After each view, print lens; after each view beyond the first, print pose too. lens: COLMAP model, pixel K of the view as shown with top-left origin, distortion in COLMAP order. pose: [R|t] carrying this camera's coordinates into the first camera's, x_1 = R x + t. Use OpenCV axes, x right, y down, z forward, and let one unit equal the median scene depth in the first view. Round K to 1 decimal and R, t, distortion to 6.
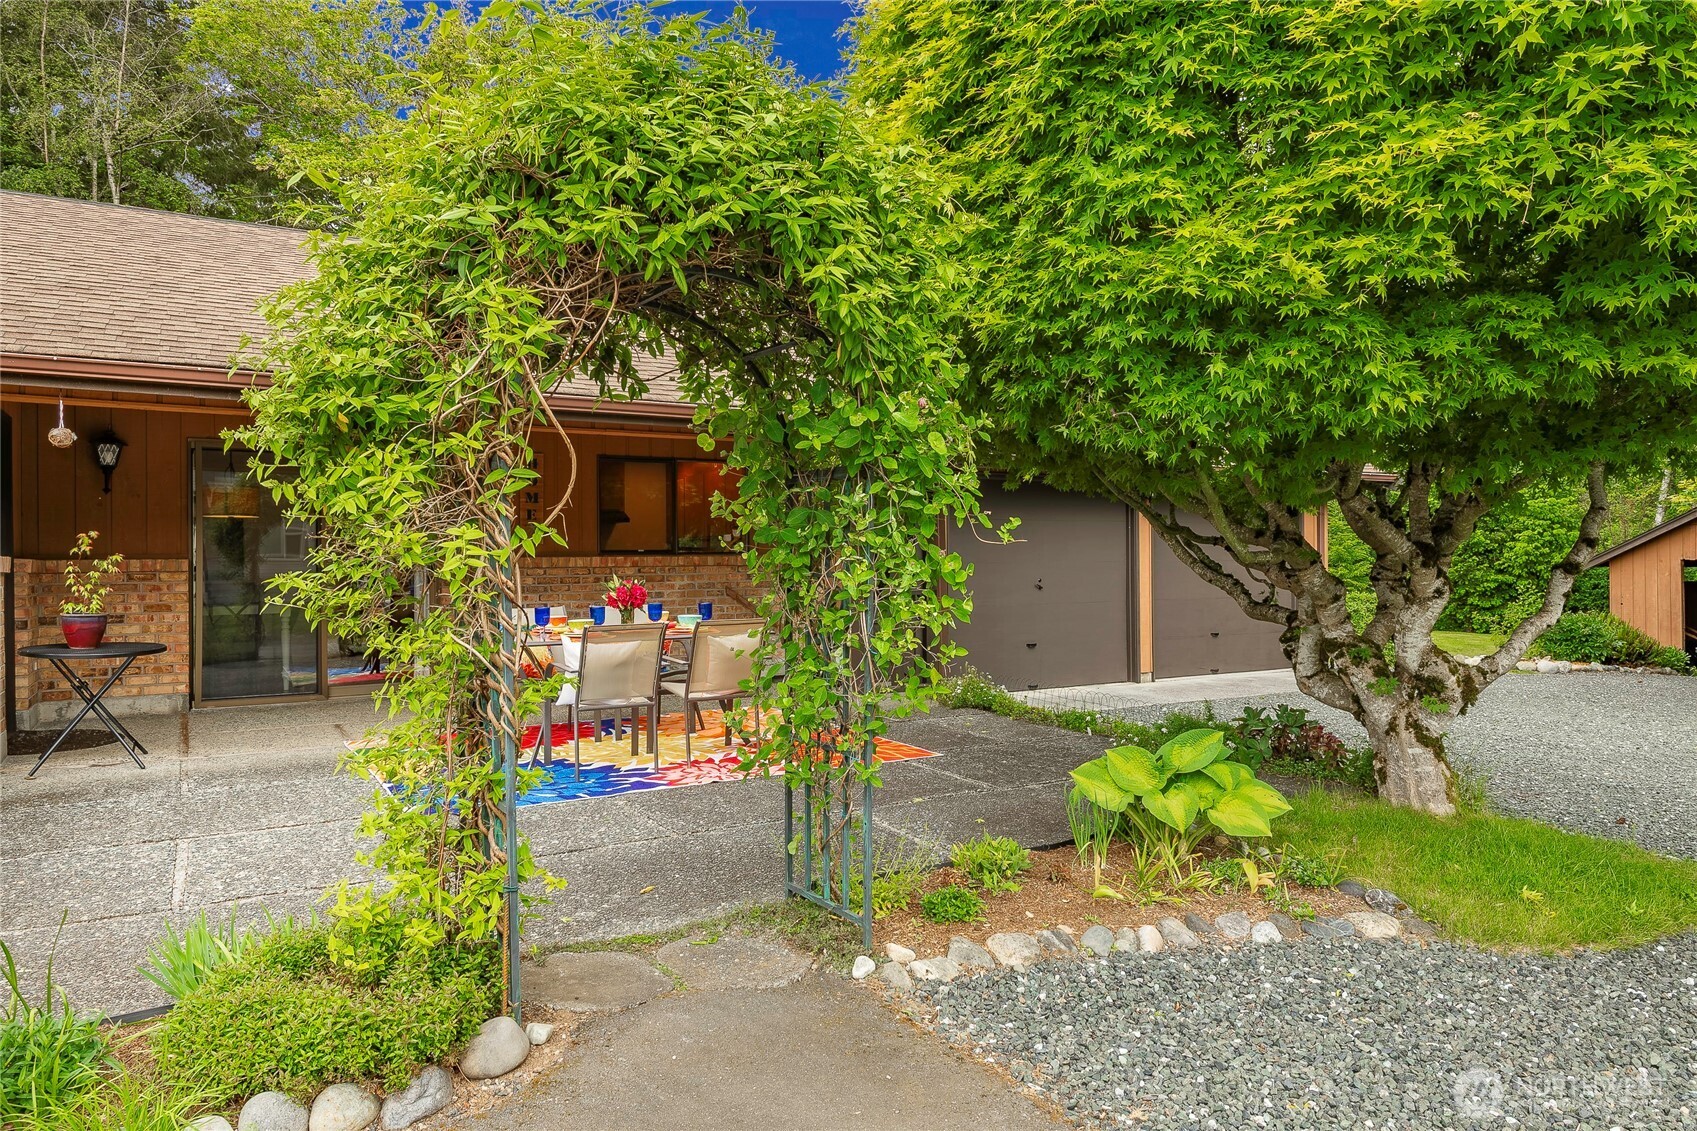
lens RADIAL K [[1144.9, 0, 848.6], [0, 1144.9, 562.3], [0, 0, 1]] dist [0.000950, 0.000033]
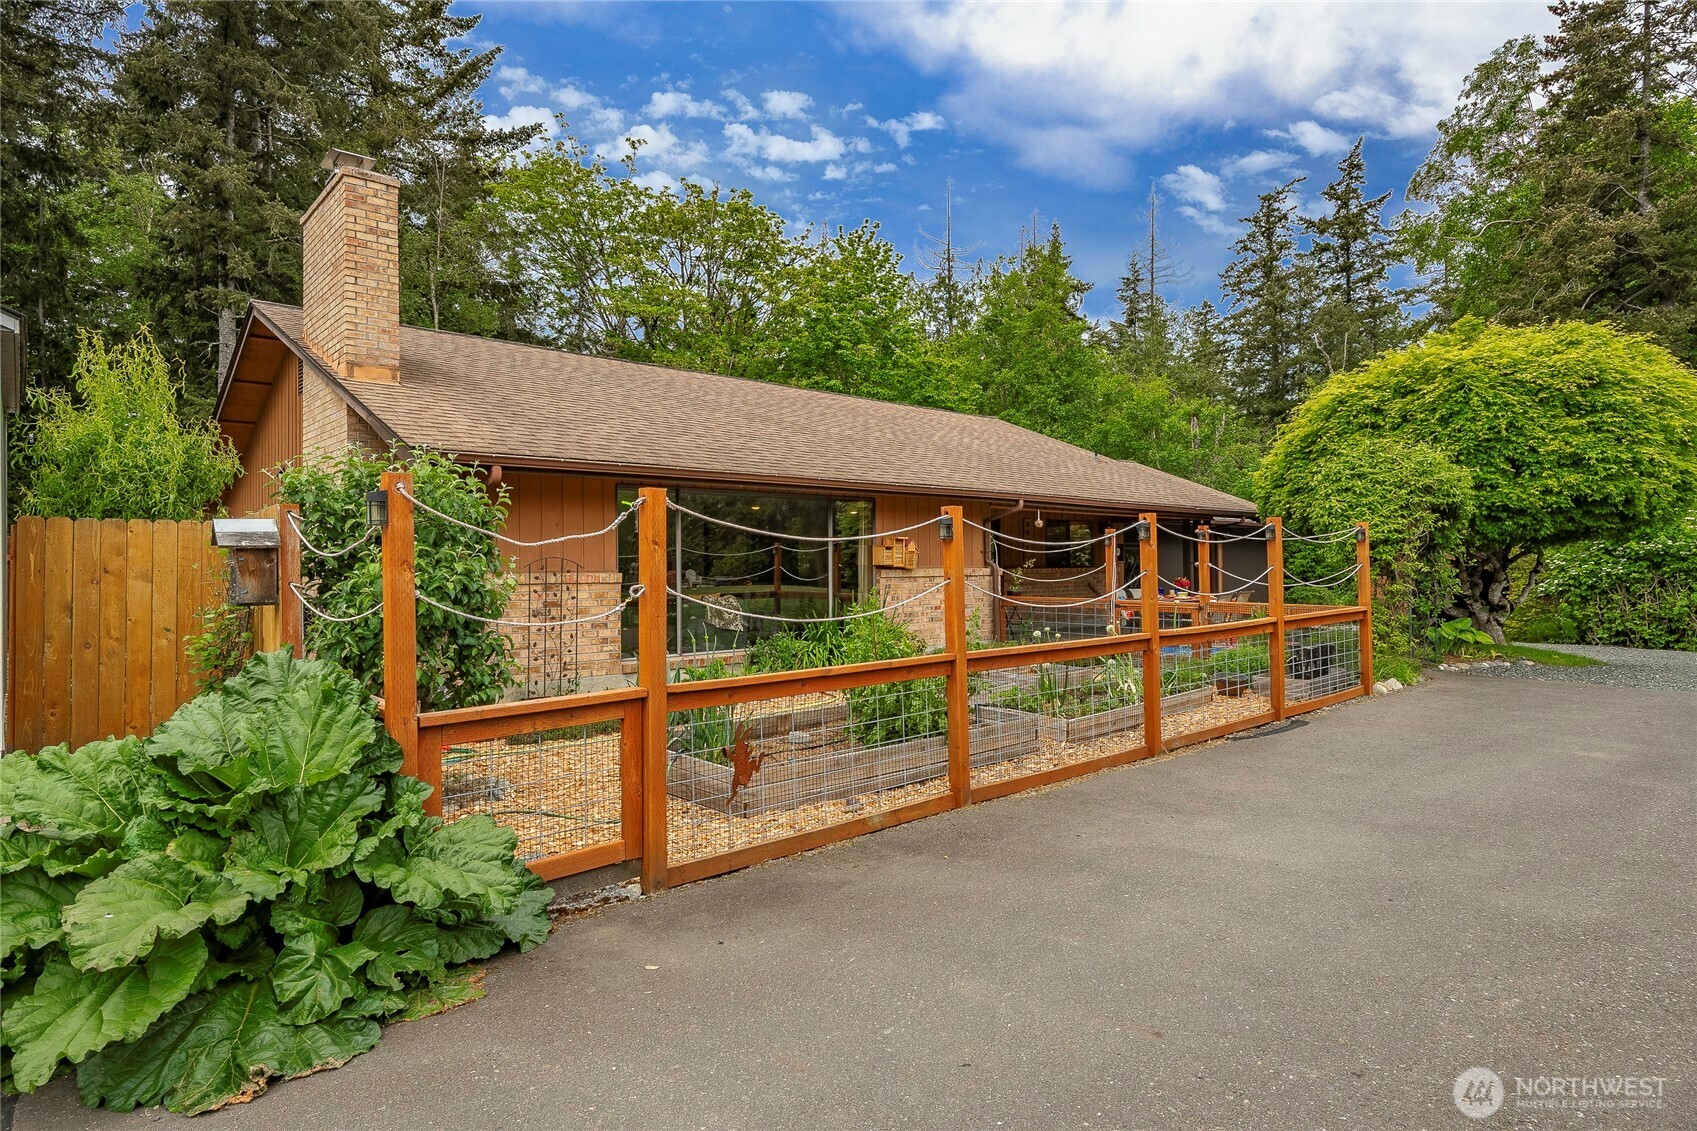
lens RADIAL K [[966.4, 0, 849.7], [0, 966.4, 565.2], [0, 0, 1]] dist [-0.004942, -0.000433]
pose [[0.982859, 0.000985, 0.184359, -1.528197], [0.000136, 0.999982, -0.006063, 0.002652], [-0.184361, 0.005984, 0.982840, -1.139321]]
